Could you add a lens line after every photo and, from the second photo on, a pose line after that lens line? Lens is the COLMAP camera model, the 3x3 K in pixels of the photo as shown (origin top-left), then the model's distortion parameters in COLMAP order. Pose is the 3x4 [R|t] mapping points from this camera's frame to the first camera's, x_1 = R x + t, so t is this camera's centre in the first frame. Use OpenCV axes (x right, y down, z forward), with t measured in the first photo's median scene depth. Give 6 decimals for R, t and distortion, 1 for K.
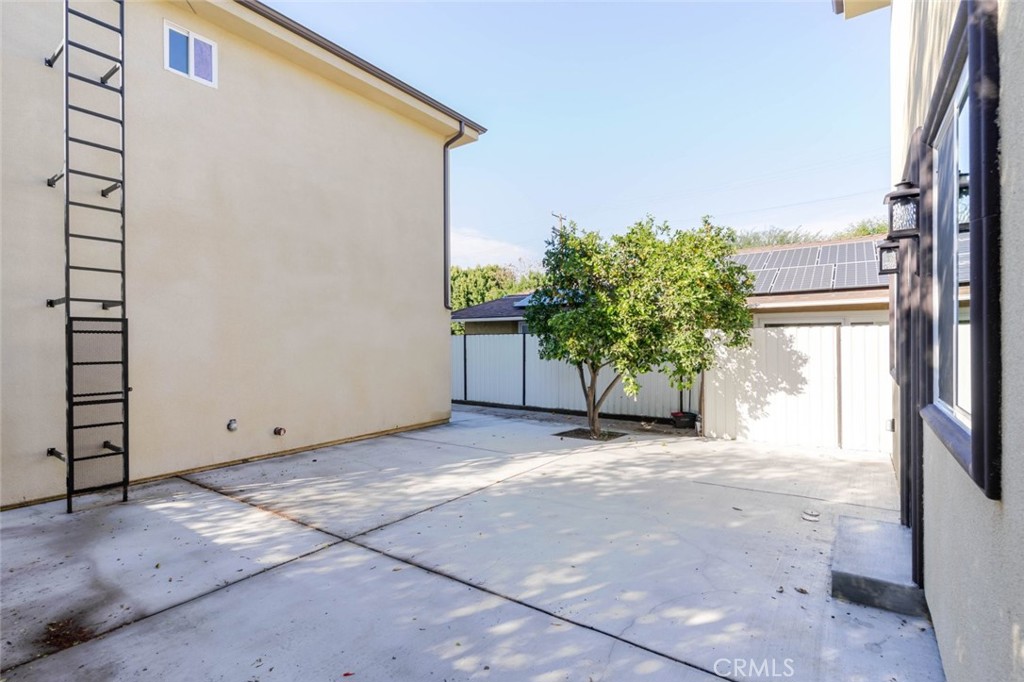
lens RADIAL K [[487.2, 0, 510.2], [0, 487.2, 347.3], [0, 0, 1]] dist [-0.000871, -0.000534]
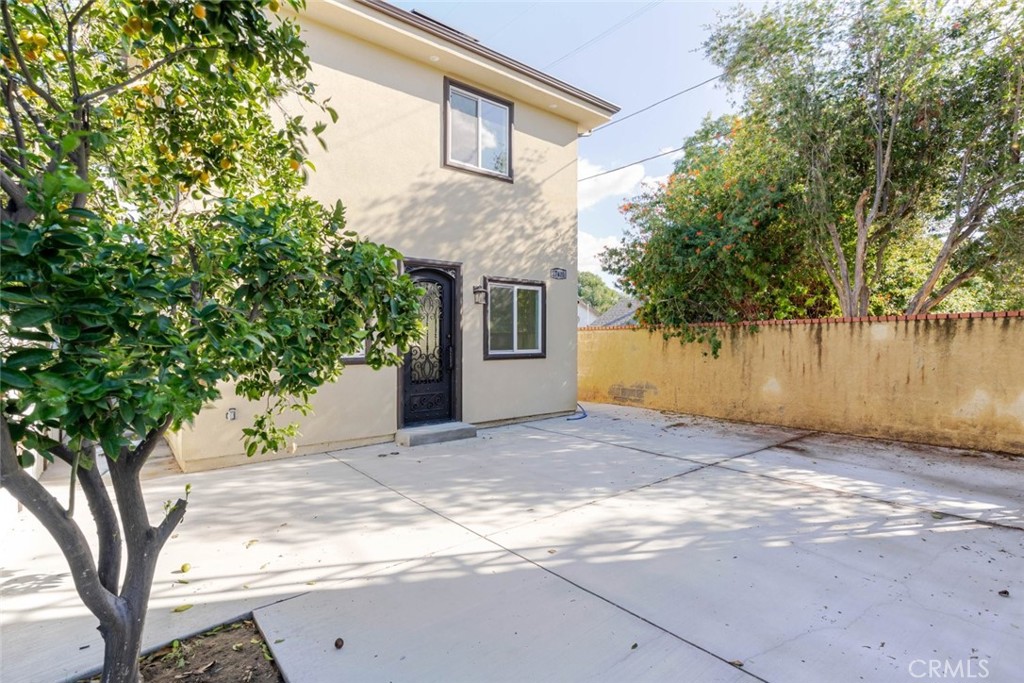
lens RADIAL K [[487.2, 0, 510.2], [0, 487.2, 347.8], [0, 0, 1]] dist [-0.000871, -0.000534]
pose [[-0.963329, 0.009753, 0.268144, -0.108596], [0.019733, 0.999208, 0.034550, -0.012391], [-0.267595, 0.038574, -0.962759, 1.860442]]
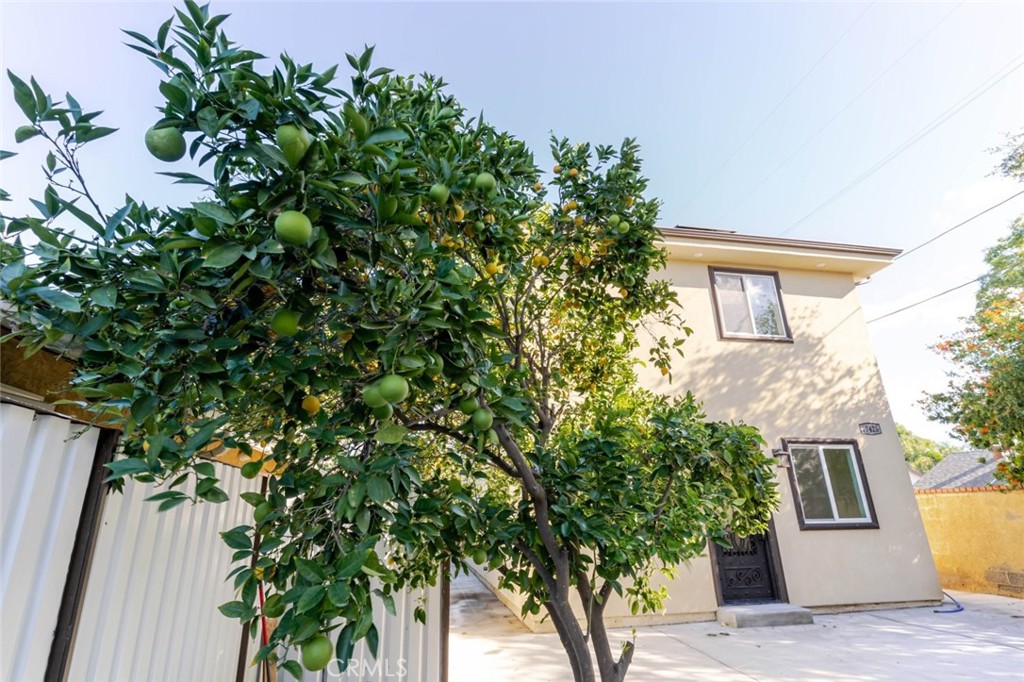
lens RADIAL K [[478.4, 0, 511.8], [0, 478.4, 343.5], [0, 0, 1]] dist [-0.001083, -0.000467]
pose [[-0.717106, 0.248111, 0.651306, -0.050574], [0.034542, 0.945994, -0.322339, -0.016987], [-0.696107, -0.208654, -0.686948, 2.053435]]
